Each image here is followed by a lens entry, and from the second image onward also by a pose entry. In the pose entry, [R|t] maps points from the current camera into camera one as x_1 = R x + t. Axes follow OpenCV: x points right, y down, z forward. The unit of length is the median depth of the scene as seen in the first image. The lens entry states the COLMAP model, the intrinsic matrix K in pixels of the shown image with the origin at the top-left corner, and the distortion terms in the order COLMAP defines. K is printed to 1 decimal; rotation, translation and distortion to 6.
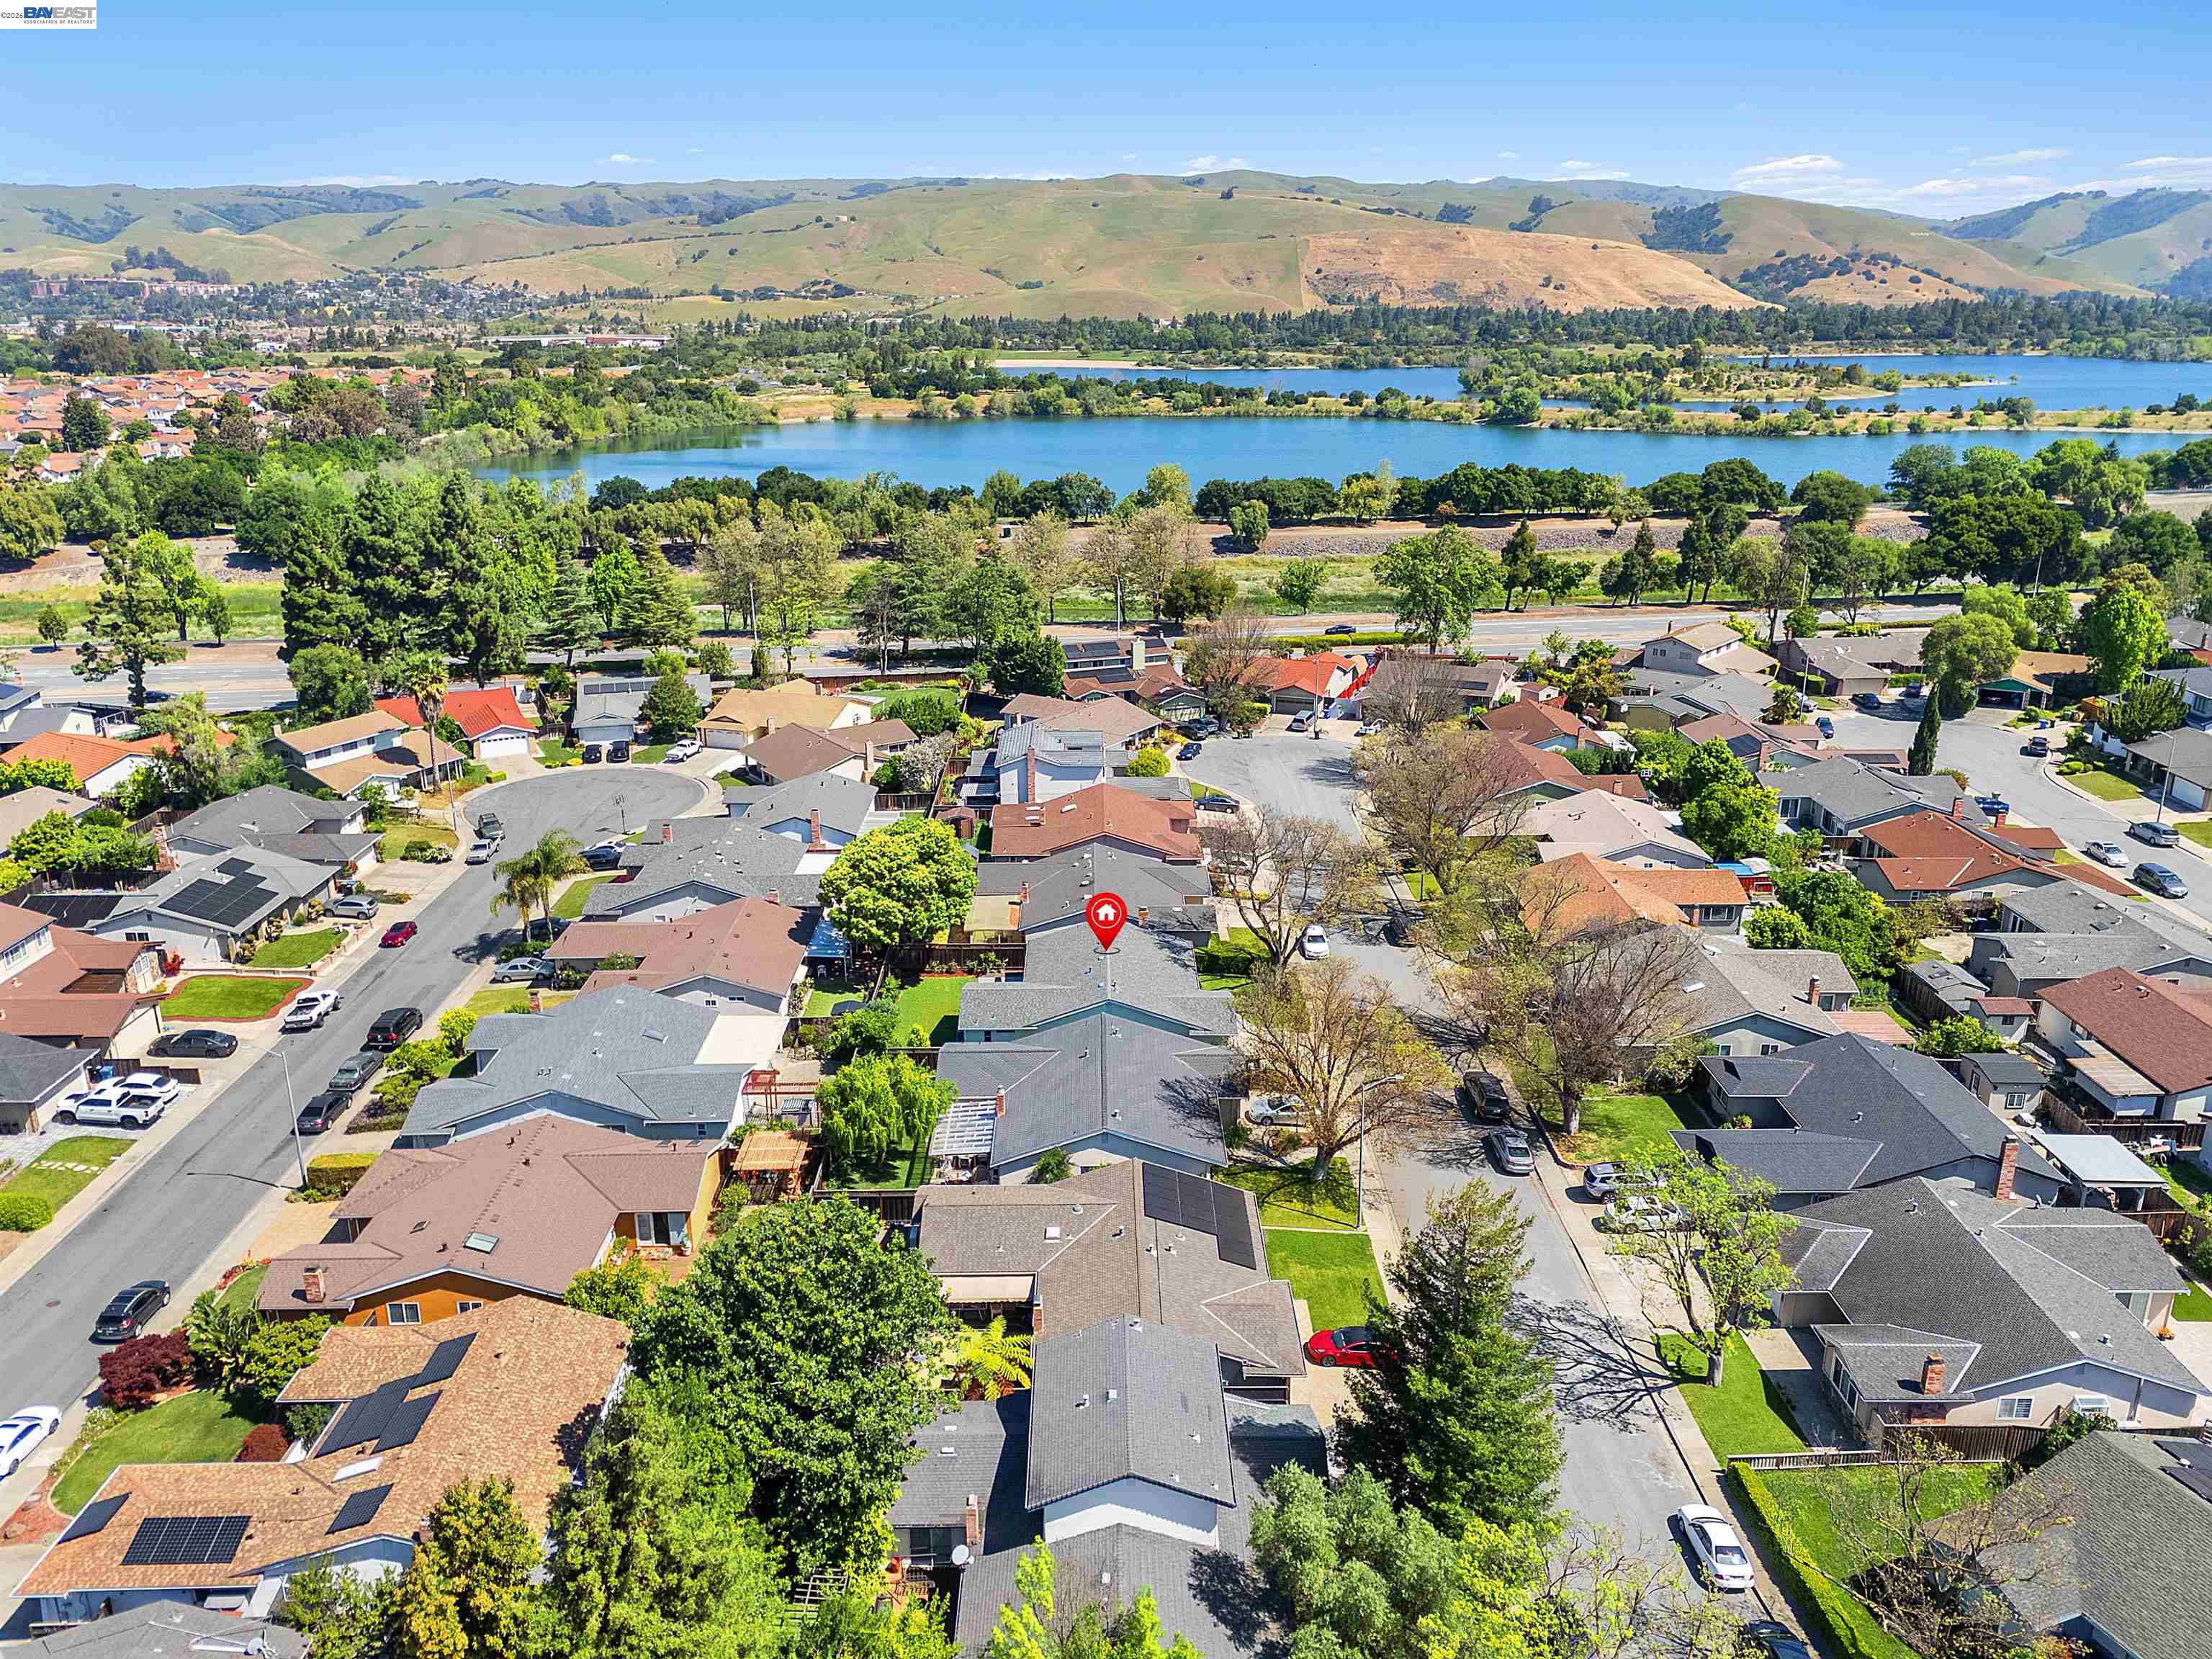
lens RADIAL K [[1644.9, 0, 1106.0], [0, 1644.9, 829.5], [0, 0, 1]] dist [0.069211, -0.056253]
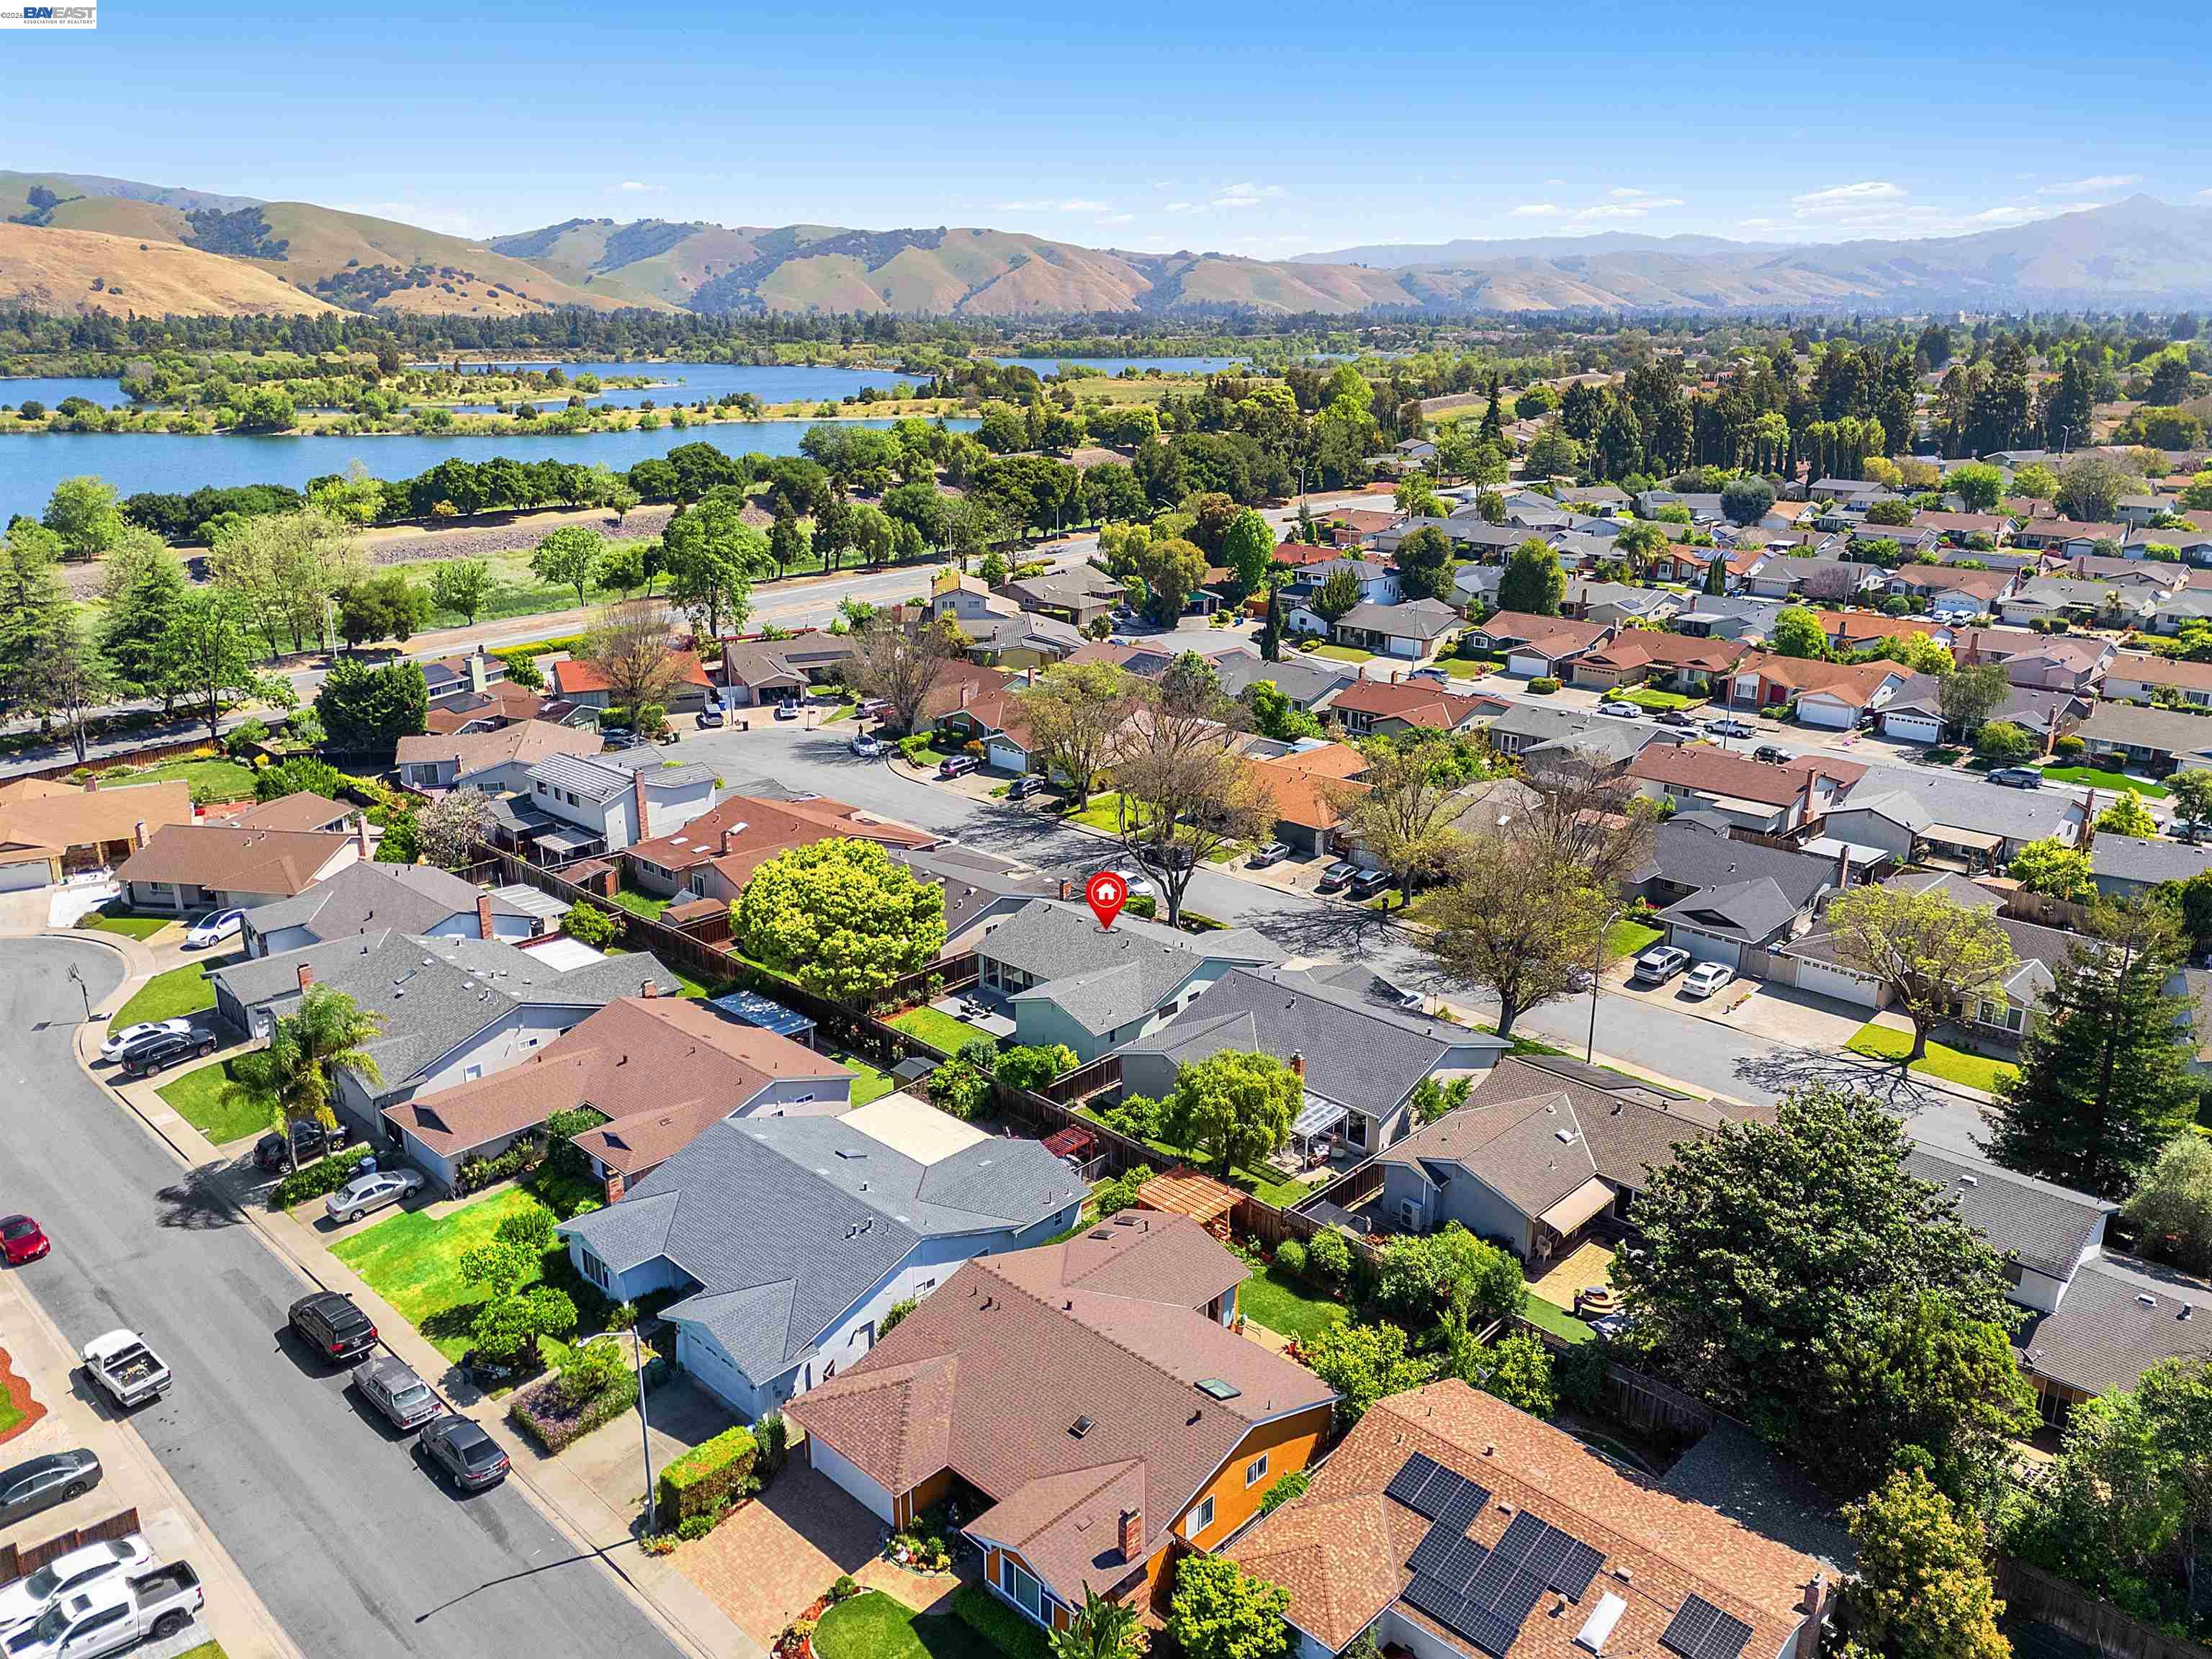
lens RADIAL K [[1644.9, 0, 1106.0], [0, 1644.9, 829.5], [0, 0, 1]] dist [0.069211, -0.056253]
pose [[0.697911, -0.211427, 0.684265, -0.093195], [0.217266, 0.972909, 0.079014, -0.008085], [-0.682433, 0.093523, 0.724940, 0.052344]]
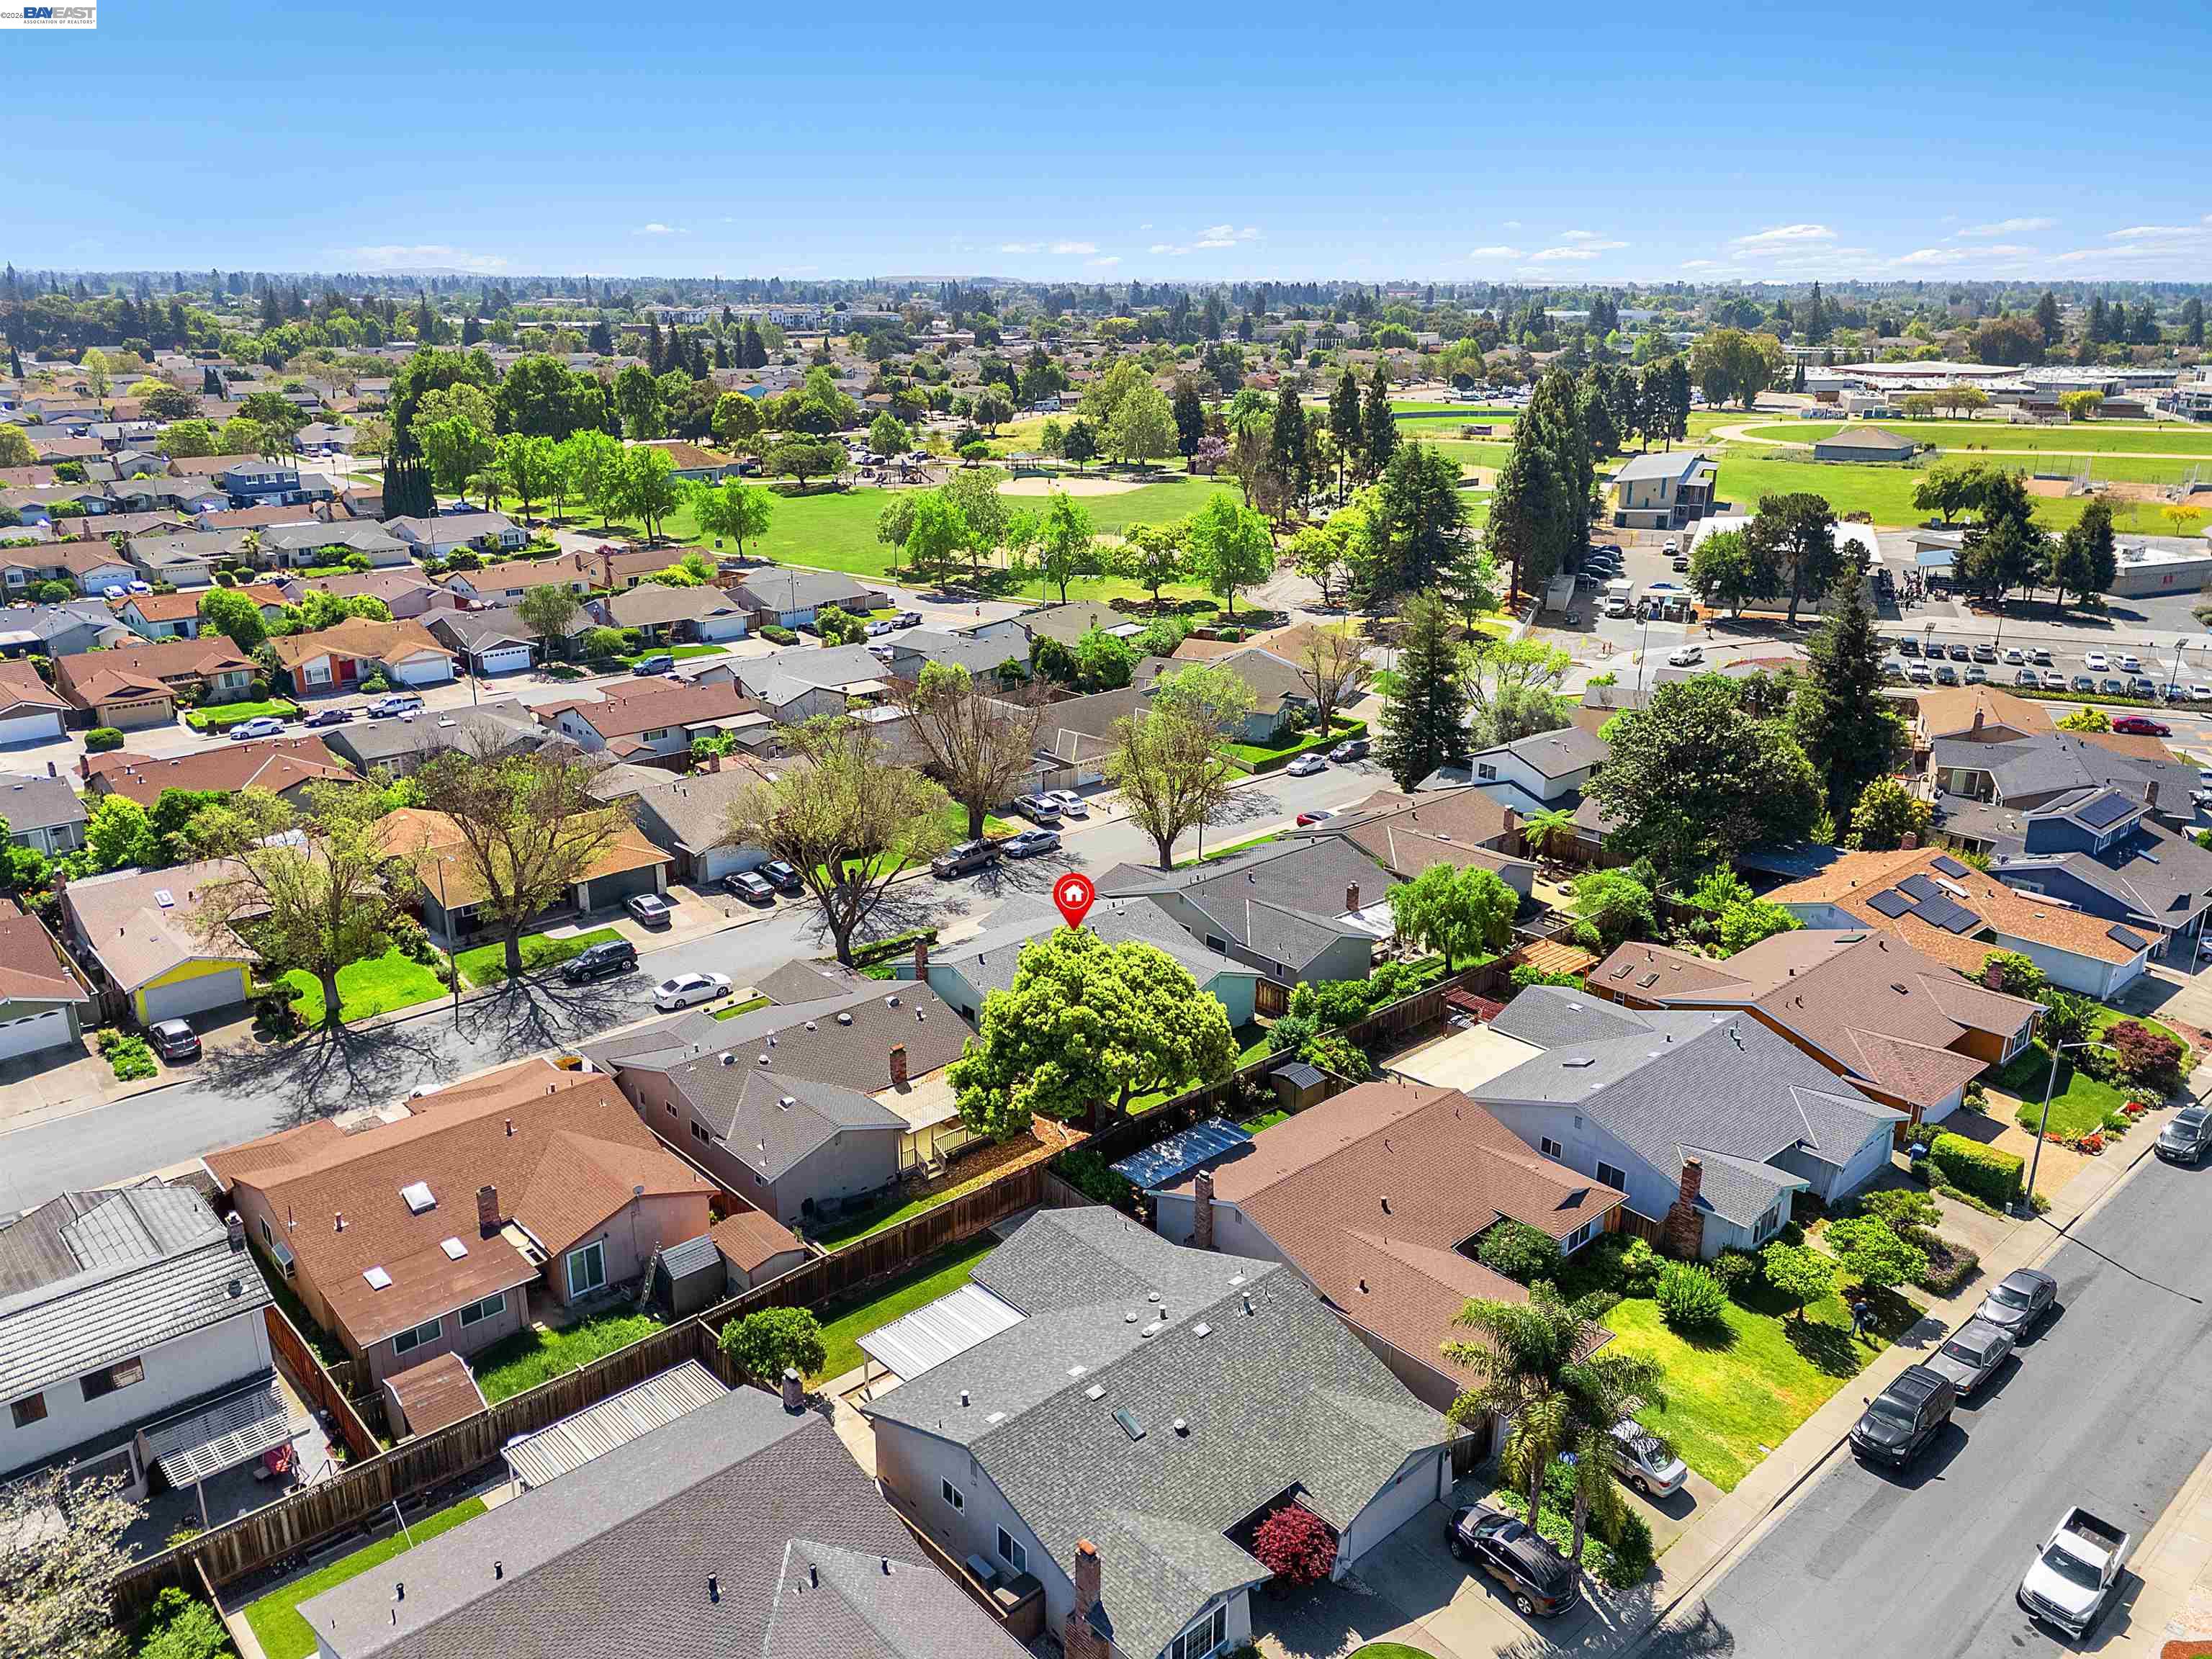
lens RADIAL K [[1644.9, 0, 1106.0], [0, 1644.9, 829.5], [0, 0, 1]] dist [0.069211, -0.056253]
pose [[-0.666909, -0.236476, 0.706620, -0.090571], [0.229647, 0.836917, 0.496822, -0.049166], [-0.708869, 0.493608, -0.503842, 0.183541]]
